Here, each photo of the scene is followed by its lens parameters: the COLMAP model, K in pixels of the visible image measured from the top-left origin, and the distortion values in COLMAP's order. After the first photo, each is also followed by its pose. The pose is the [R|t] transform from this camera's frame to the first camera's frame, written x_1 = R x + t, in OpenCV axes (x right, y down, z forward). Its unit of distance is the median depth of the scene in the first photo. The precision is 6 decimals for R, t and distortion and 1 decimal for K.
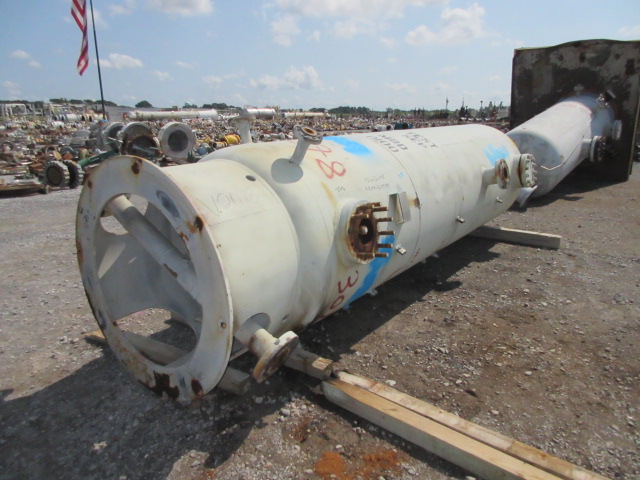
lens RADIAL K [[480.7, 0, 320.0], [0, 480.7, 240.0], [0, 0, 1]] dist [-0.000926, -0.001866]
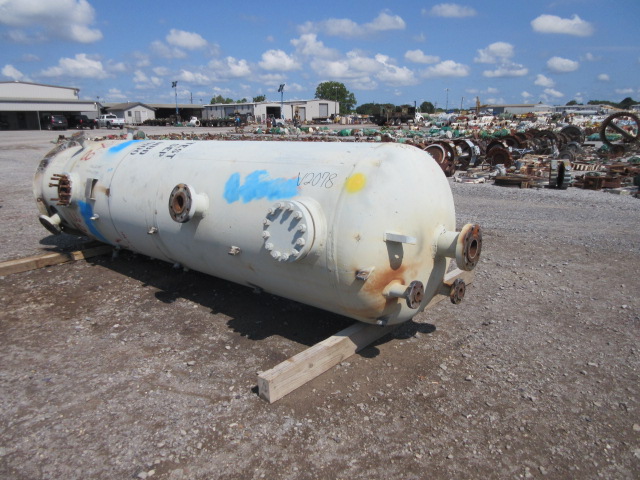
lens RADIAL K [[480.7, 0, 320.0], [0, 480.7, 240.0], [0, 0, 1]] dist [-0.000926, -0.001866]
pose [[-0.078953, 0.272884, -0.958802, 1.114149], [-0.224096, 0.932329, 0.283803, -0.352123], [0.971364, 0.237271, -0.012458, 1.242678]]
